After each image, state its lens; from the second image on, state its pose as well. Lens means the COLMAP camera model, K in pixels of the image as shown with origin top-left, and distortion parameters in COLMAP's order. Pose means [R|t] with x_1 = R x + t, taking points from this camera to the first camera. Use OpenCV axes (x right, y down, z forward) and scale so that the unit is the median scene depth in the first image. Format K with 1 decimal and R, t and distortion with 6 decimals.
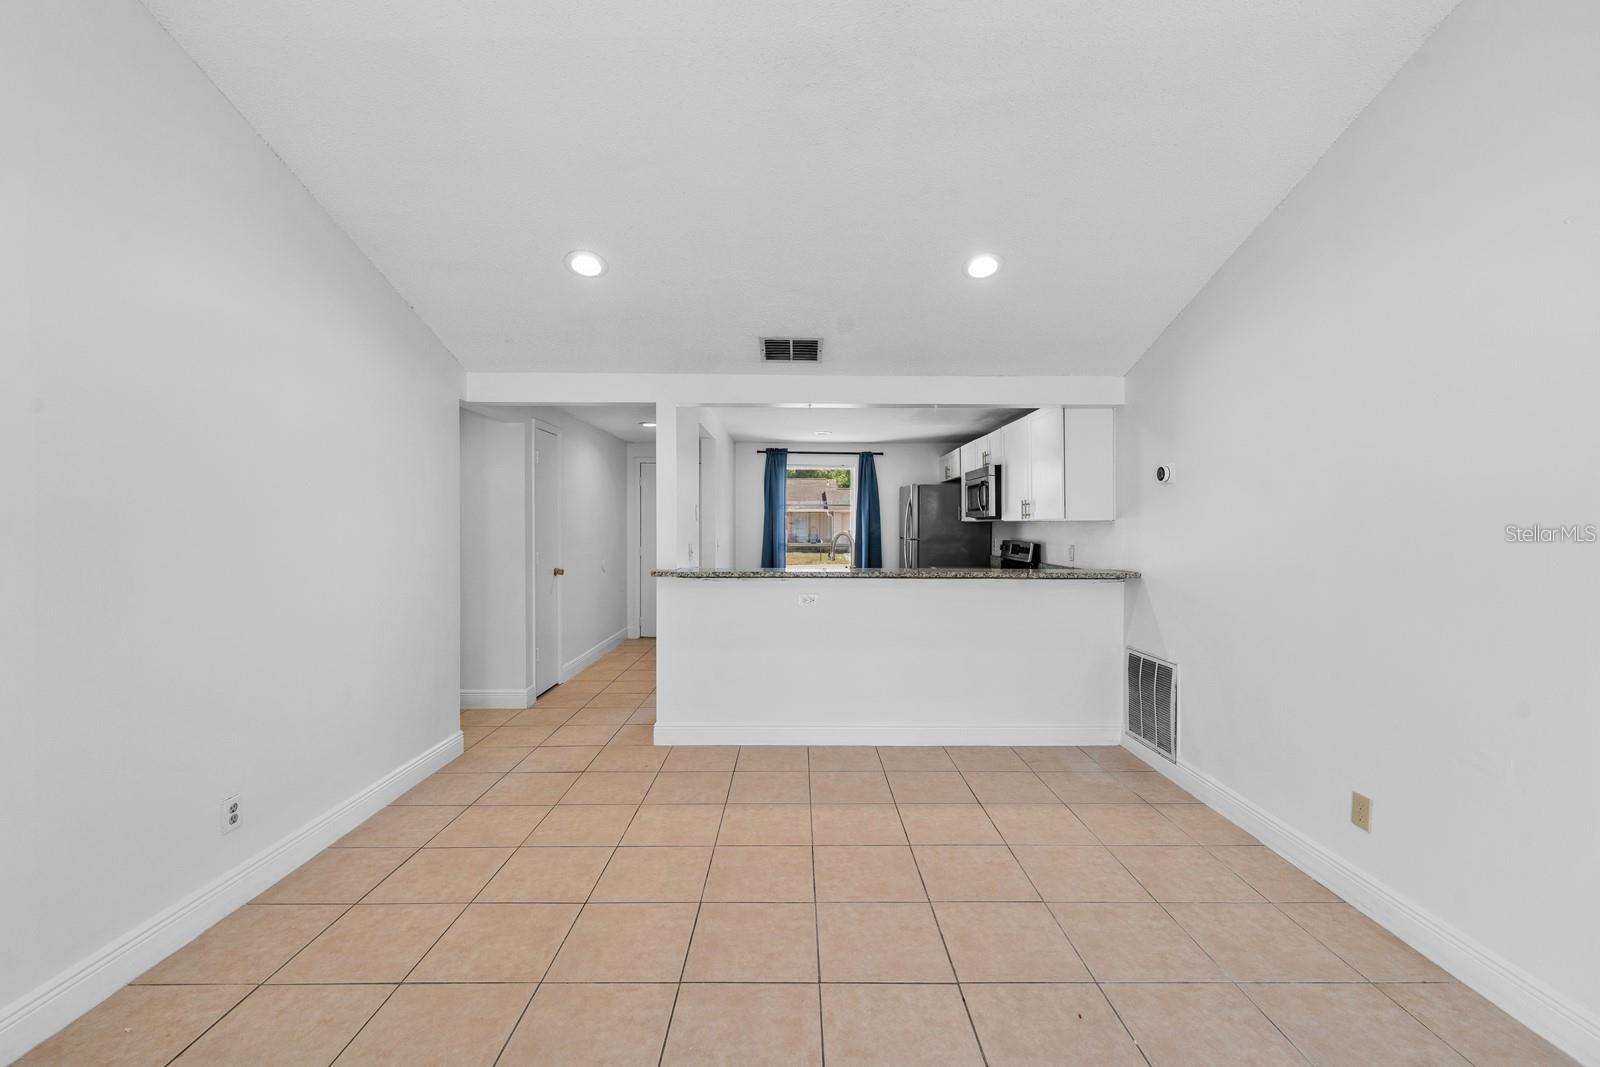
lens RADIAL K [[649.6, 0, 828.2], [0, 649.6, 522.9], [0, 0, 1]] dist [0.001834, -0.000644]
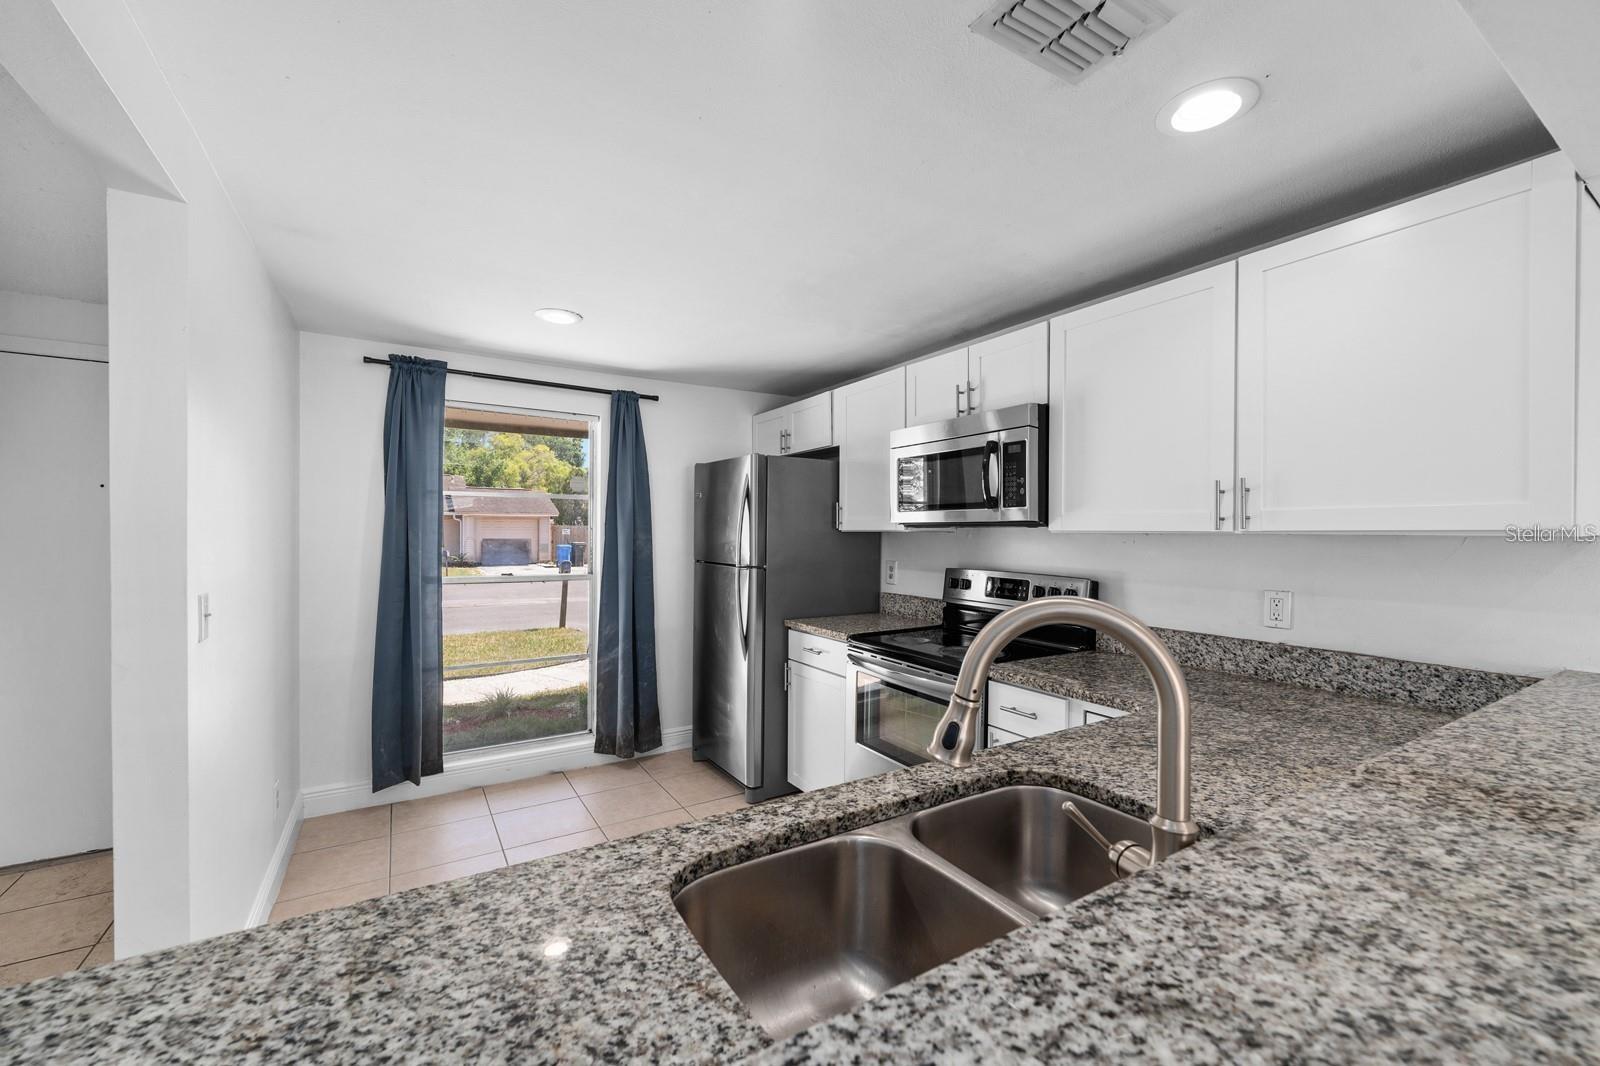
lens RADIAL K [[649.6, 0, 812.3], [0, 649.6, 533.7], [0, 0, 1]] dist [0.001834, -0.000644]
pose [[0.868295, 0.011428, 0.495916, -0.064879], [-0.012800, 0.999918, -0.000631, 0.000813], [-0.495883, -0.005800, 0.868370, 0.485327]]
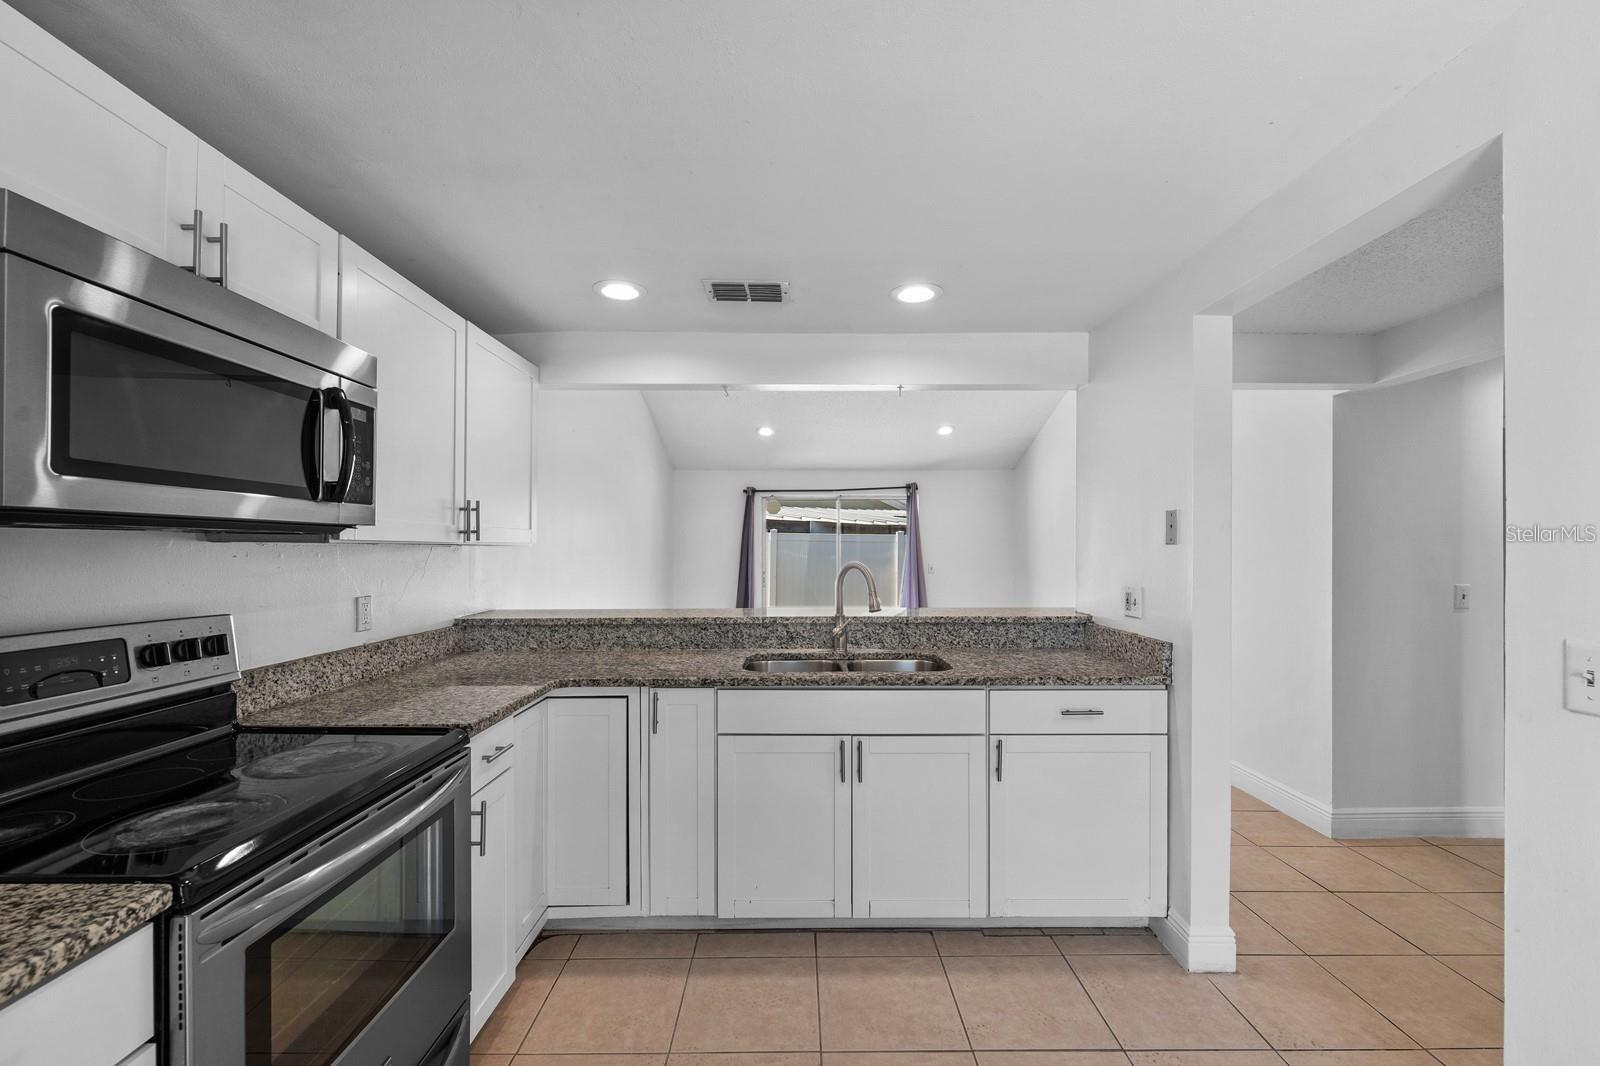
lens RADIAL K [[649.6, 0, 807.2], [0, 649.6, 542.3], [0, 0, 1]] dist [0.001834, -0.000644]
pose [[-0.999370, 0.005546, 0.035062, 0.020204], [0.005180, 0.999931, -0.010523, 0.001492], [-0.035118, -0.010334, -0.999330, 0.881020]]
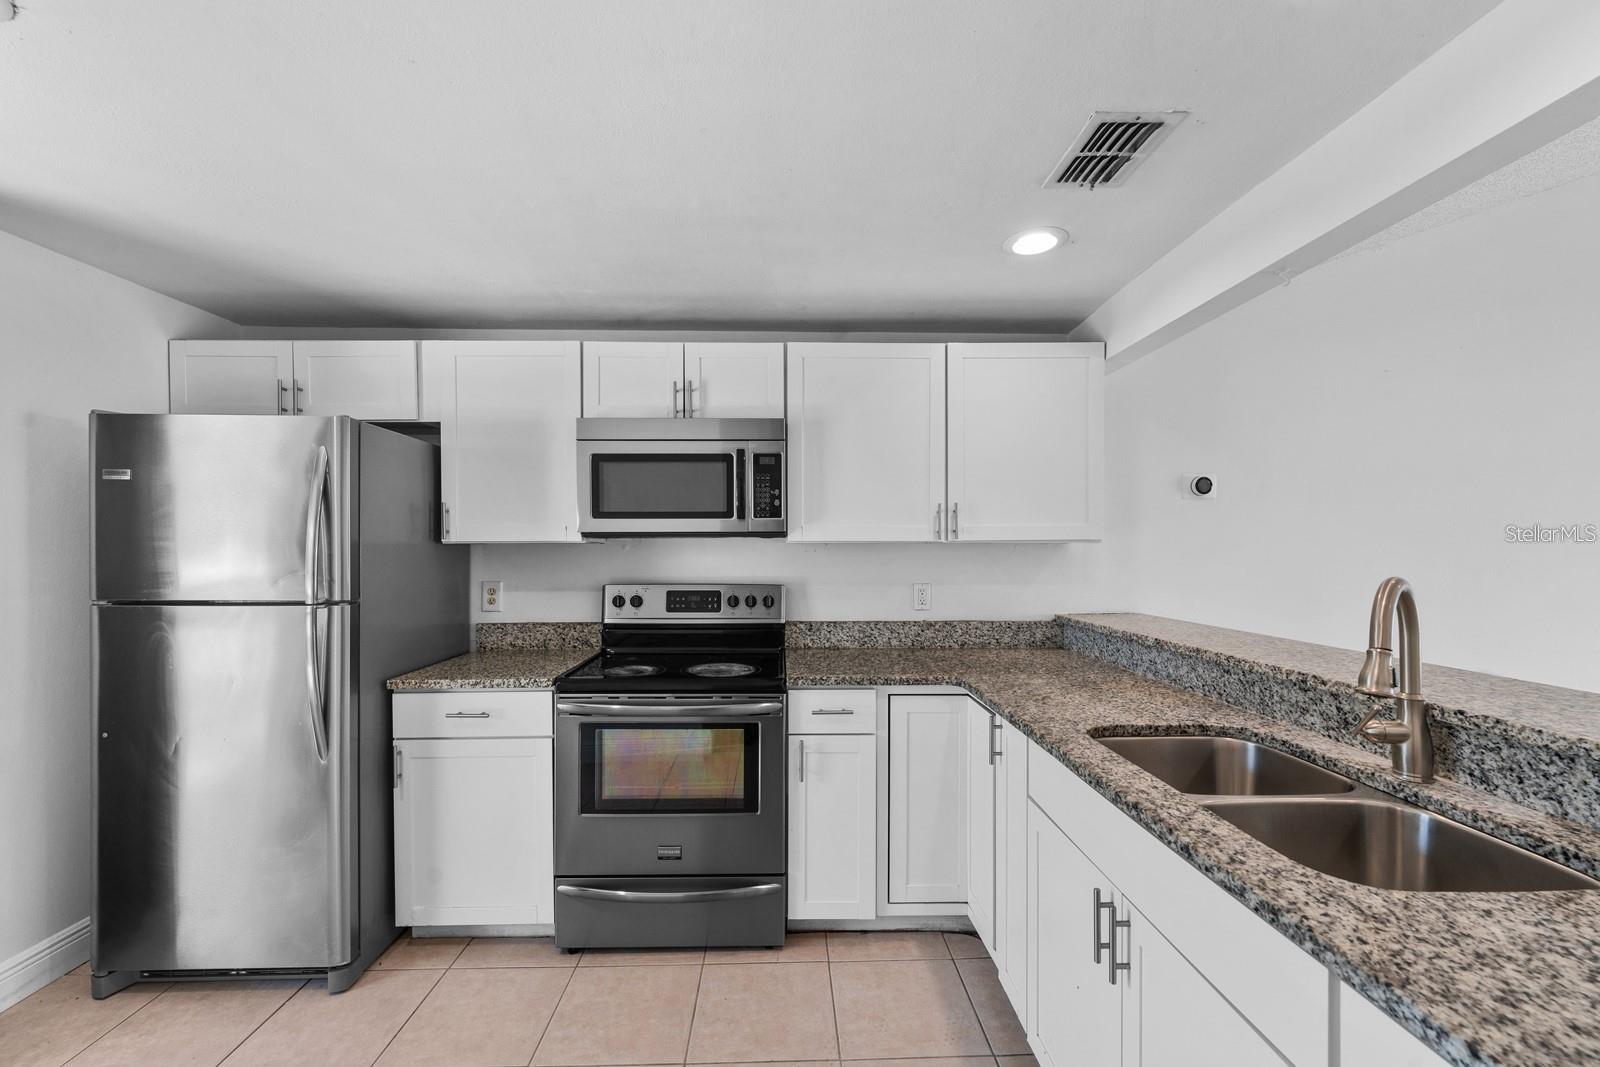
lens RADIAL K [[649.6, 0, 799.7], [0, 649.6, 549.5], [0, 0, 1]] dist [0.001834, -0.000644]
pose [[0.016812, 0.003550, 0.999852, -0.137780], [0.001171, 0.999993, -0.003570, 0.002978], [-0.999858, 0.001231, 0.016807, 0.674605]]
